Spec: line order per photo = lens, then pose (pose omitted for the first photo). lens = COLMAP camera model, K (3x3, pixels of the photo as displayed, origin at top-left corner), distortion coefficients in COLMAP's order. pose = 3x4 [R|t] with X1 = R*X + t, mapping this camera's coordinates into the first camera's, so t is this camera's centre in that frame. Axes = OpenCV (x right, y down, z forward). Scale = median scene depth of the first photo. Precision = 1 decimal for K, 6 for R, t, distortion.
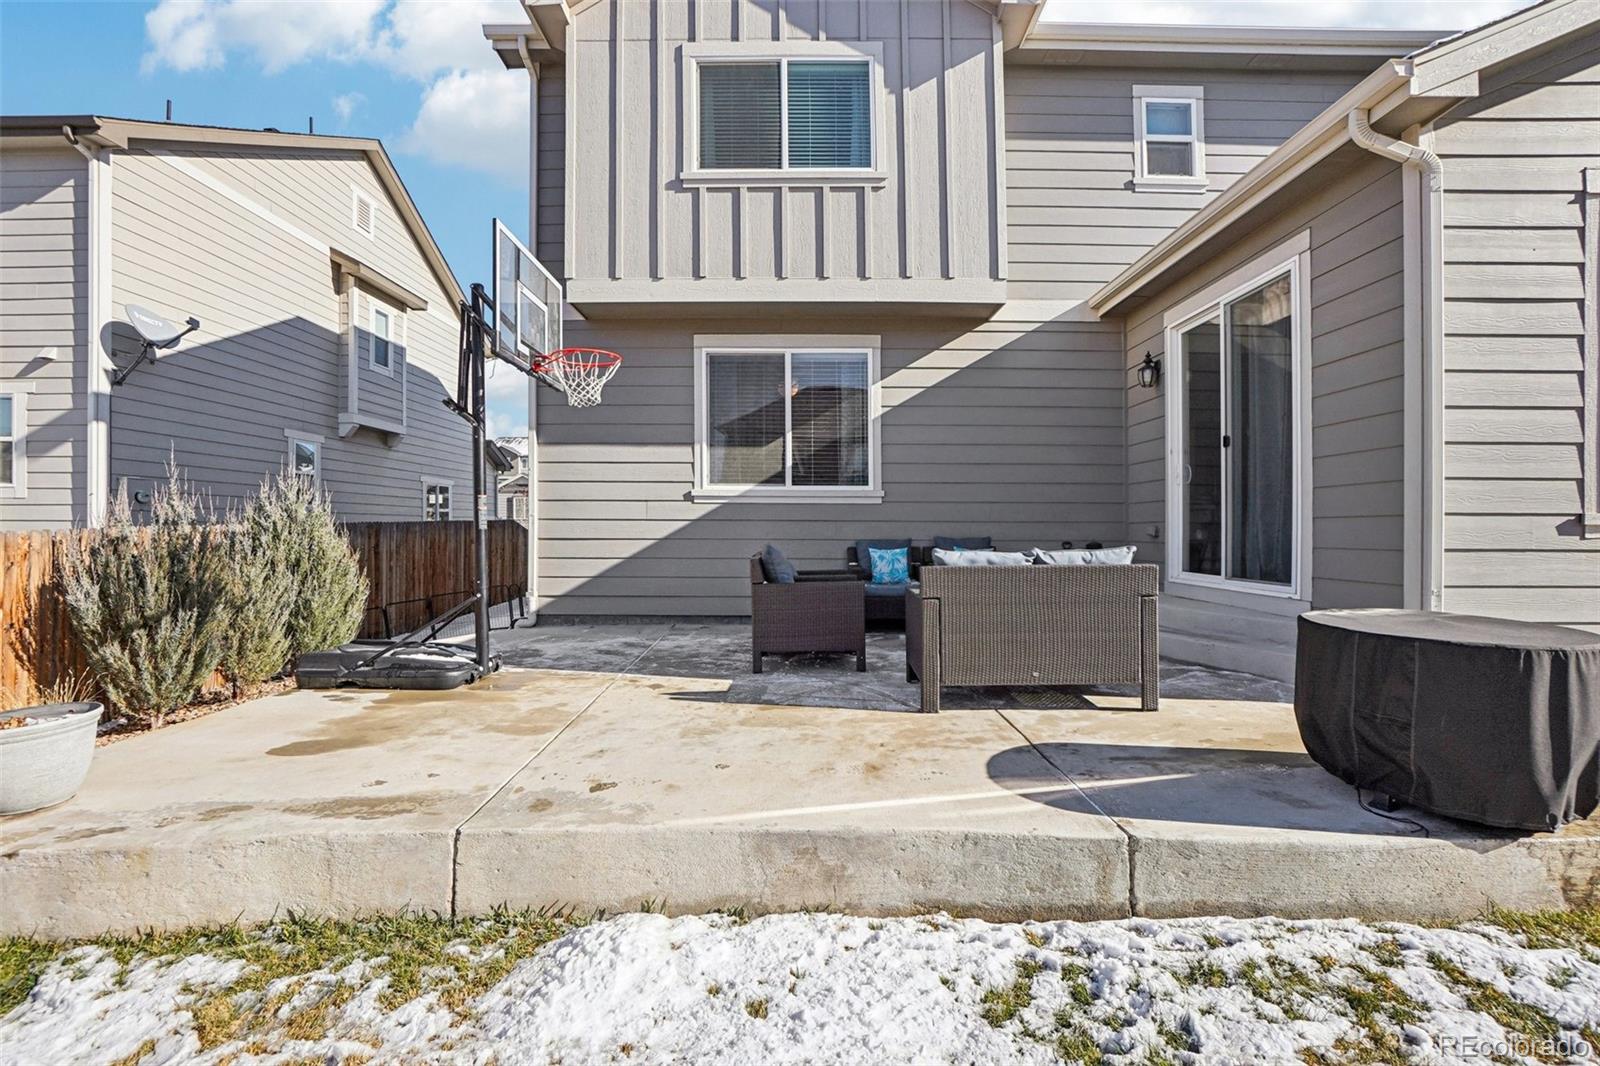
lens RADIAL K [[713.3, 0, 790.3], [0, 713.3, 527.6], [0, 0, 1]] dist [-0.065716, 0.023975]
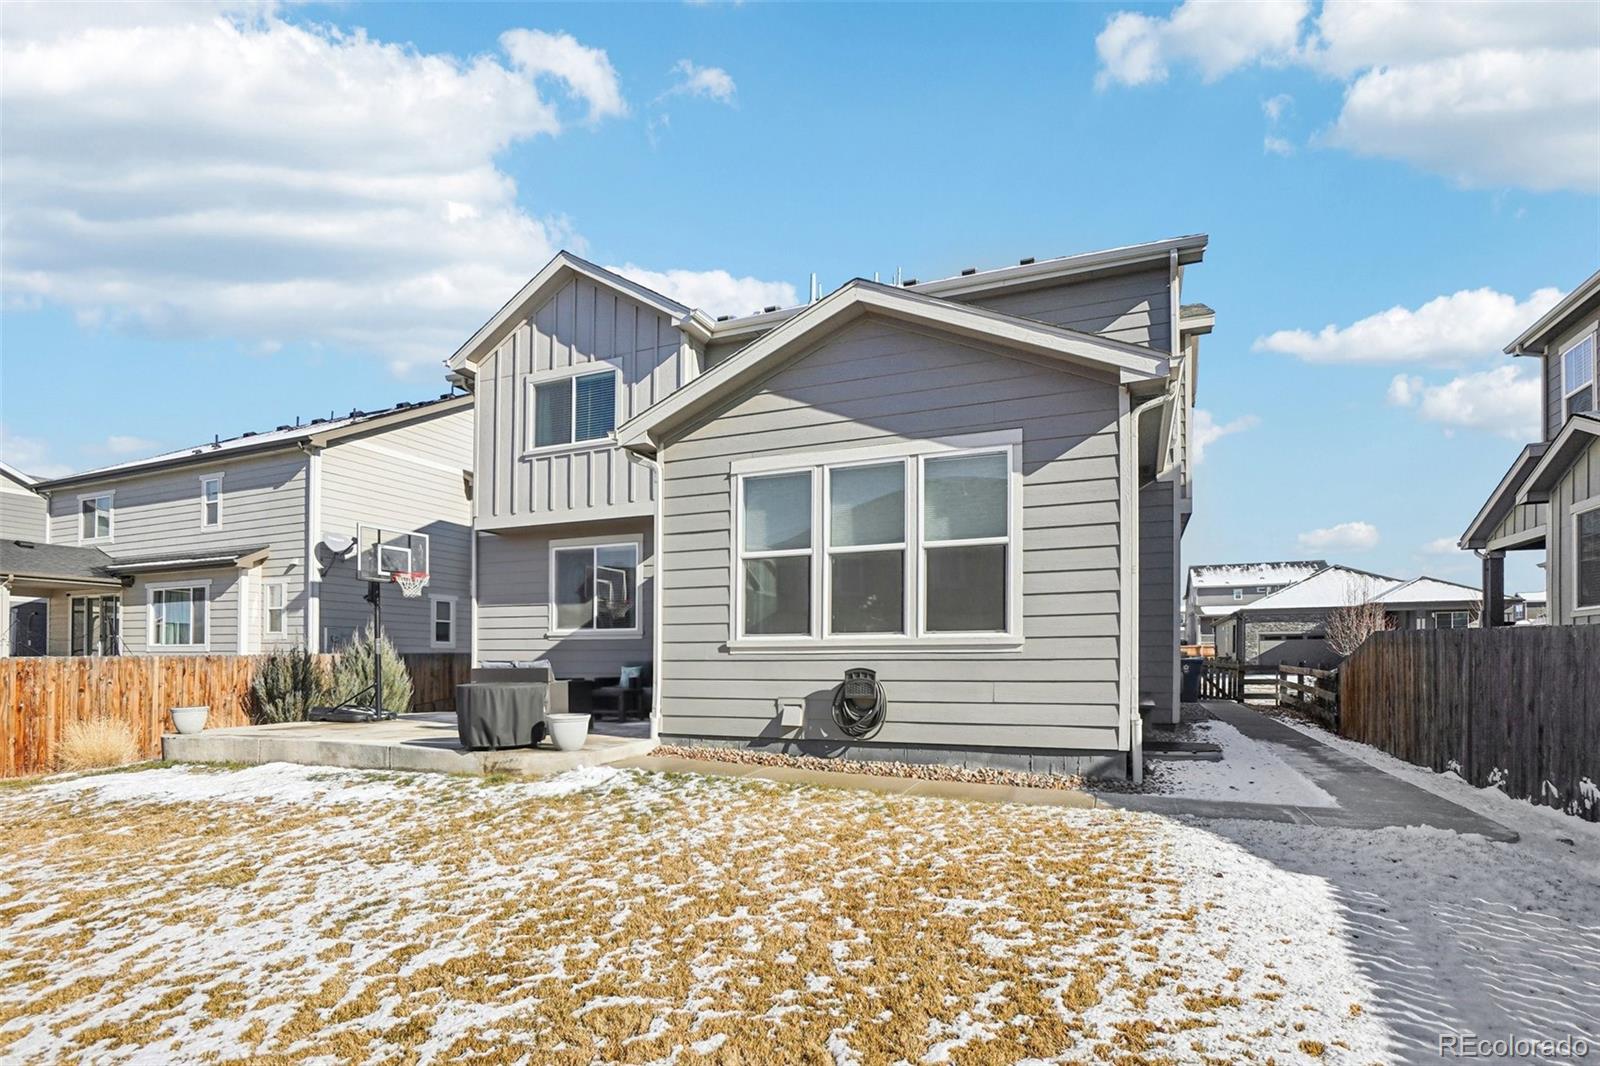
lens RADIAL K [[752.1, 0, 744.1], [0, 752.1, 653.8], [0, 0, 1]] dist [-0.003815, 0.000185]
pose [[0.916383, -0.000338, -0.400303, 1.052338], [-0.004767, 0.999920, -0.011757, 0.018109], [0.400275, 0.012682, 0.916307, -0.473536]]
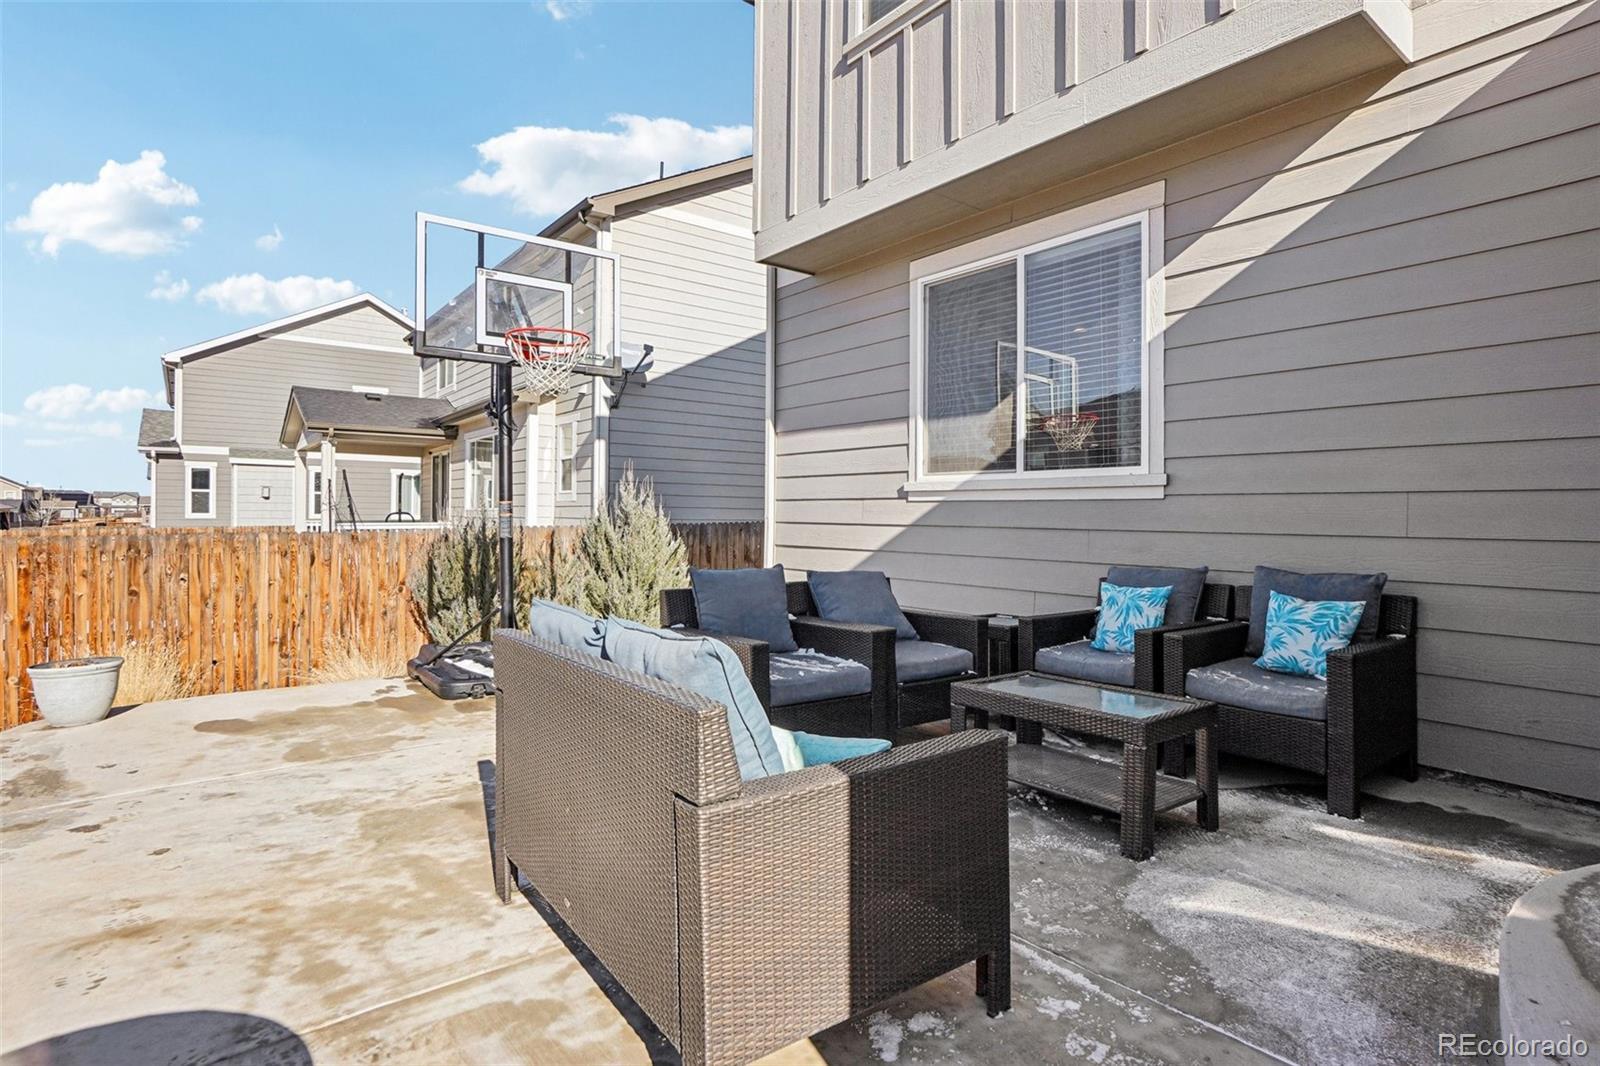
lens RADIAL K [[811.2, 0, 778.9], [0, 811.2, 513.1], [0, 0, 1]] dist [-0.010502, 0.000176]
pose [[0.616462, 0.001059, -0.787384, 0.439453], [-0.009294, 0.999939, -0.005931, -0.017590], [0.787330, 0.010974, 0.616435, 0.419326]]
